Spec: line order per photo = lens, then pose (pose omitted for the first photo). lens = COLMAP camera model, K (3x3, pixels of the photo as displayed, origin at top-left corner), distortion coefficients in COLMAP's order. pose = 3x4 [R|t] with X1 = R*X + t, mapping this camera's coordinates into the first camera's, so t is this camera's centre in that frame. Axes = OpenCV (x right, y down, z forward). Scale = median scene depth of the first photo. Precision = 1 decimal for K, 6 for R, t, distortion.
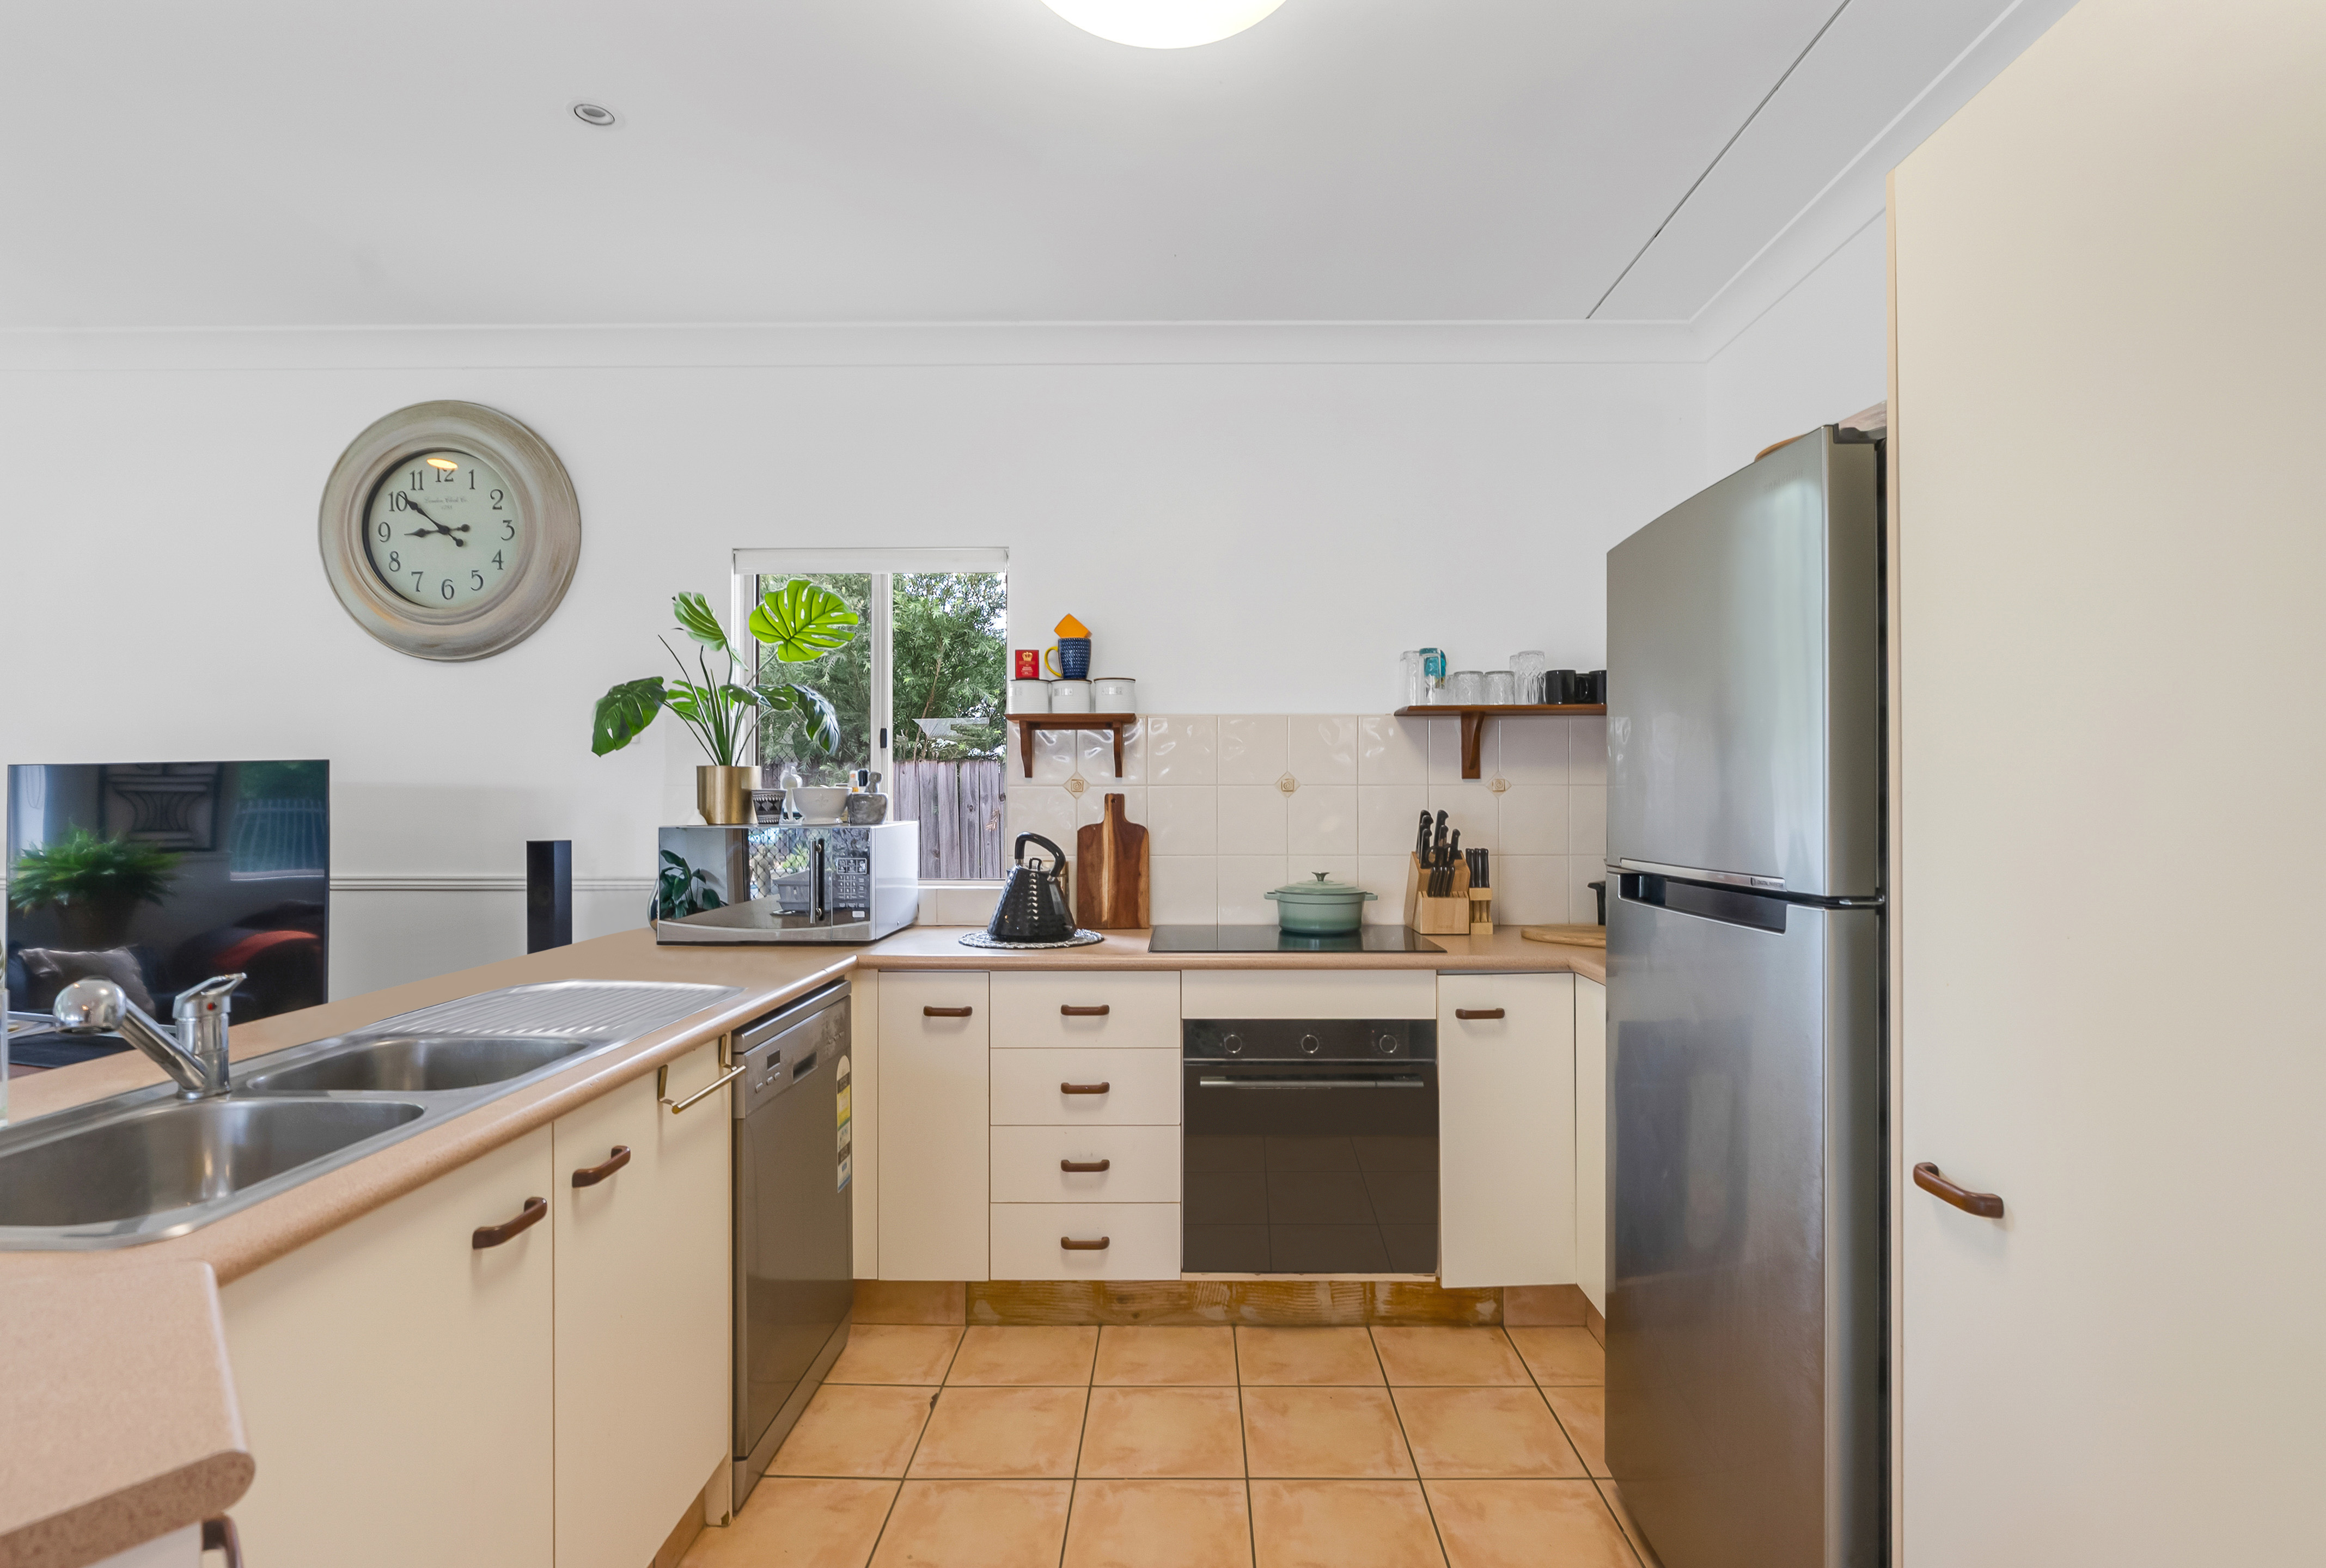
lens RADIAL K [[1090.5, 0, 1174.8], [0, 1090.5, 801.7], [0, 0, 1]] dist [-0.006290, 0.000321]
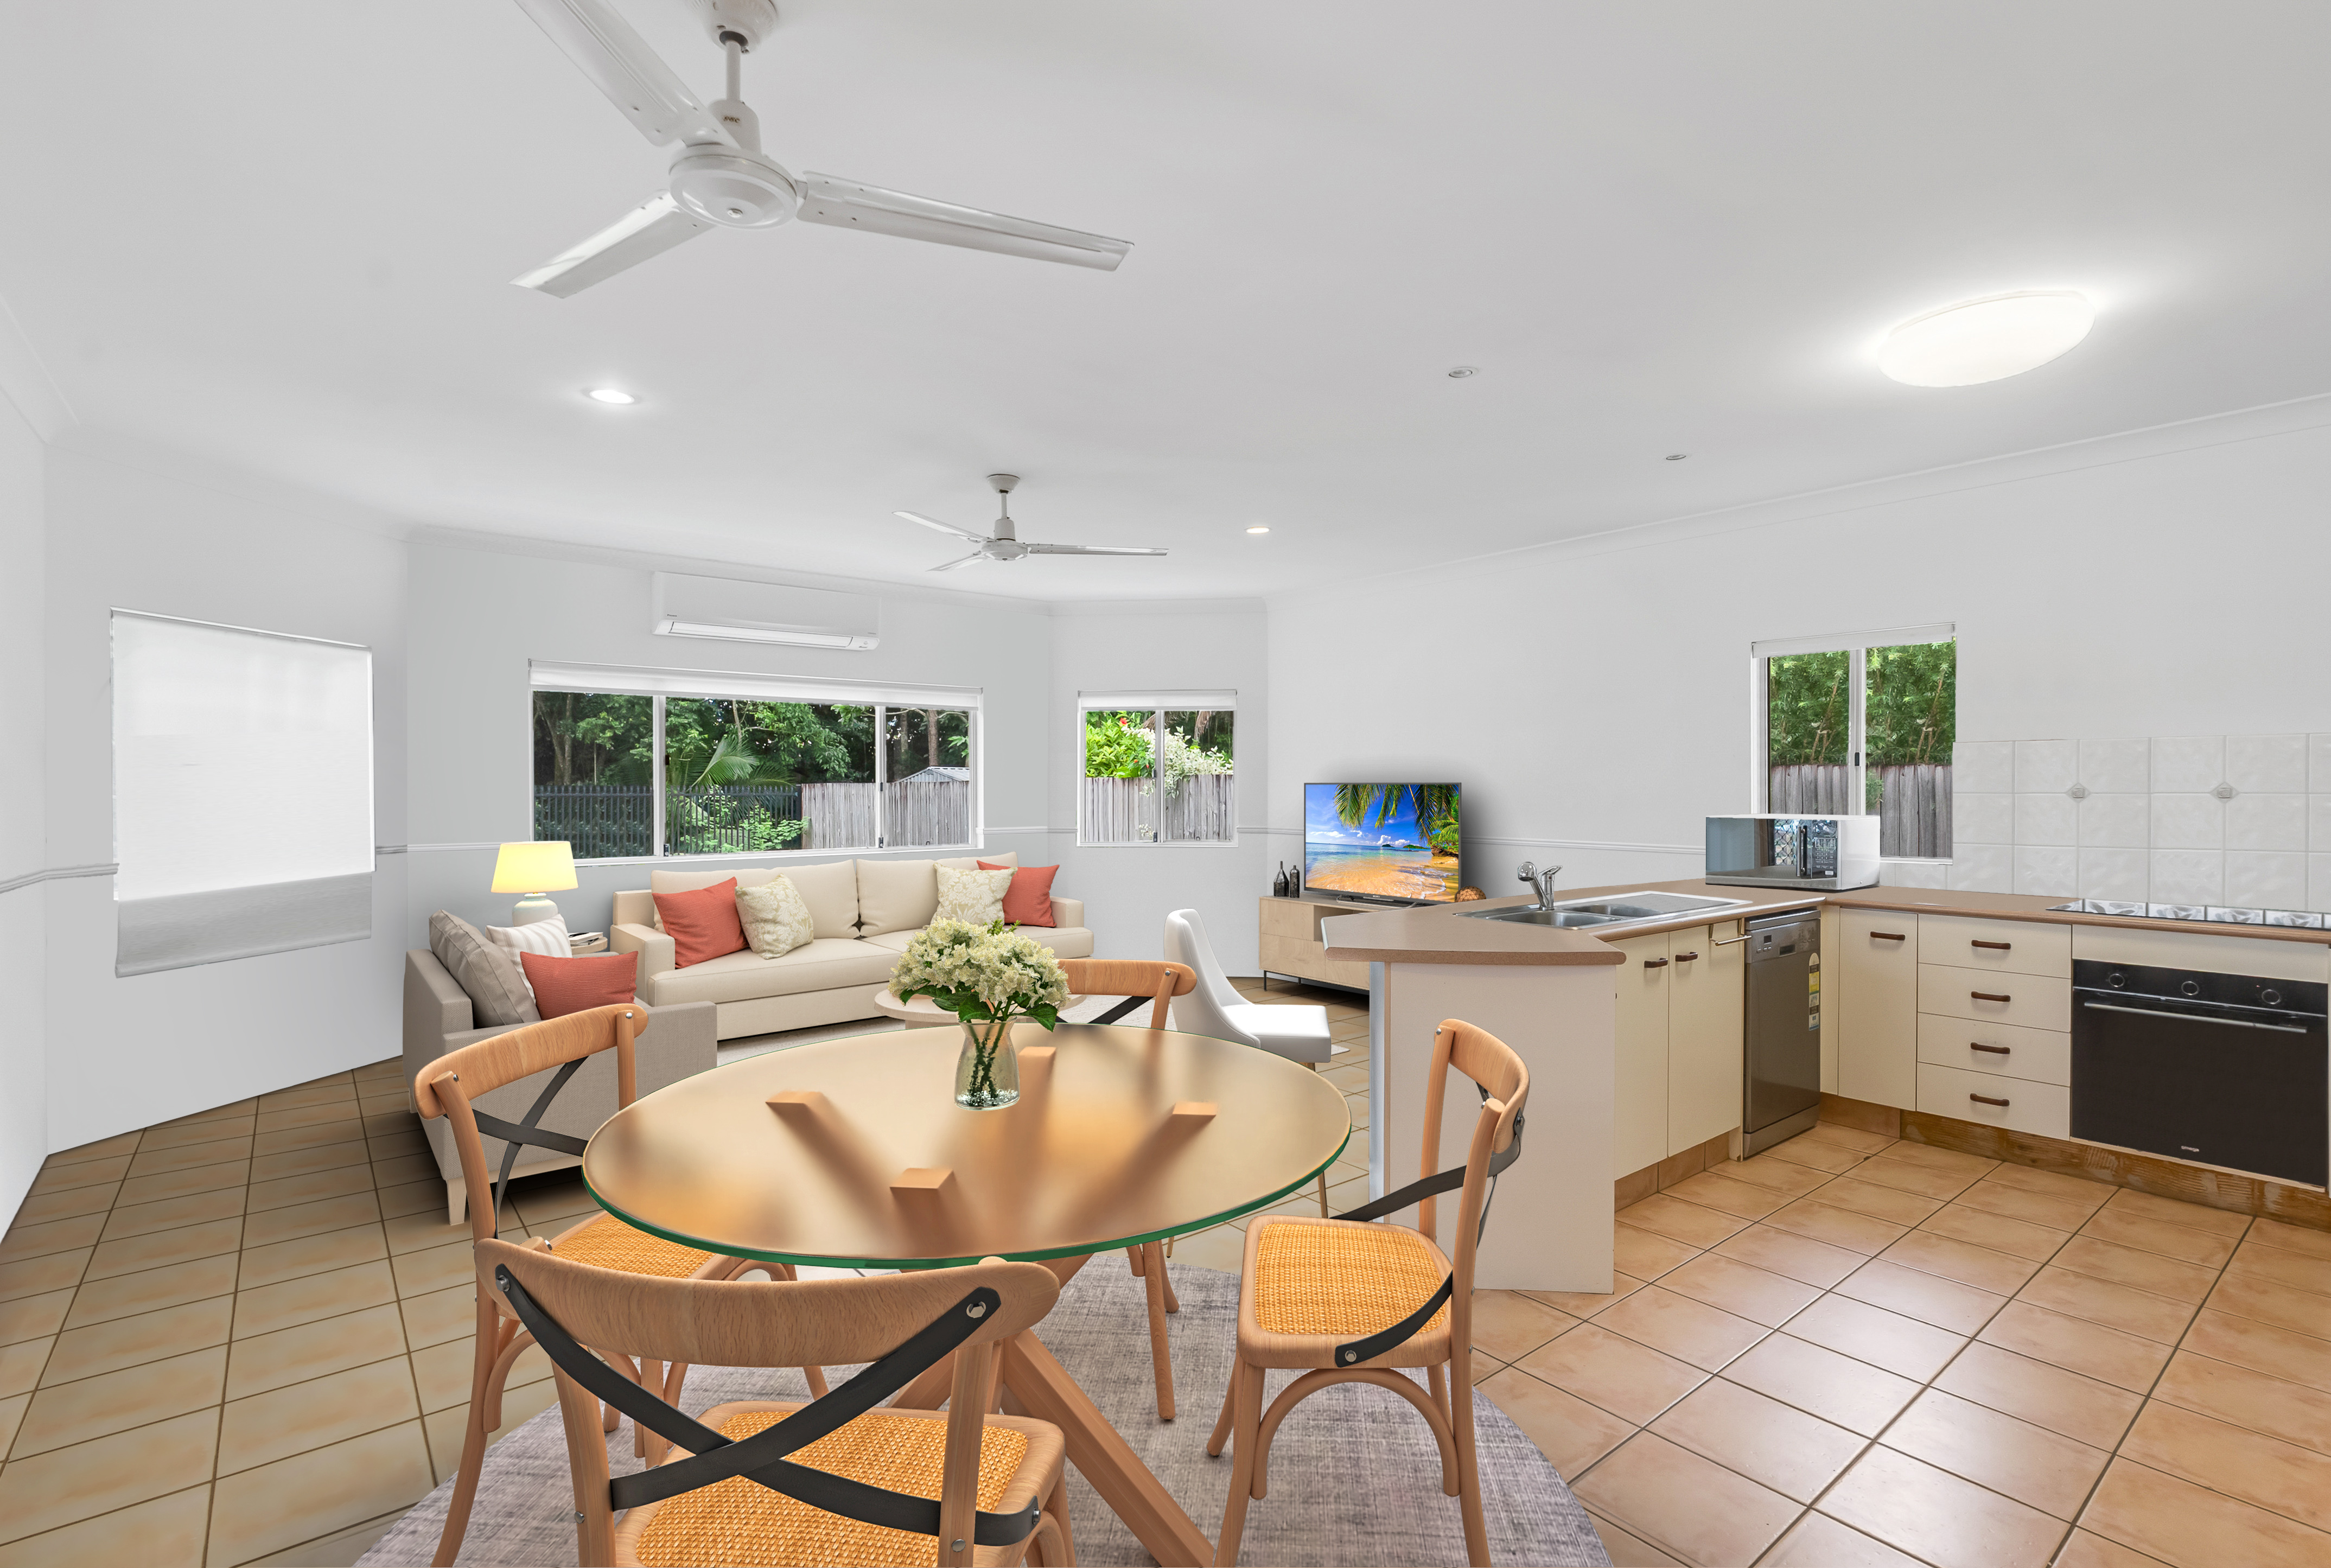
lens RADIAL K [[1092.9, 0, 1180.3], [0, 1092.9, 797.2], [0, 0, 1]] dist [-0.006290, 0.000321]
pose [[0.638760, 0.010074, -0.769340, 0.356111], [-0.003523, 0.999942, 0.010168, -0.023638], [0.769398, -0.003785, 0.638758, -0.816413]]
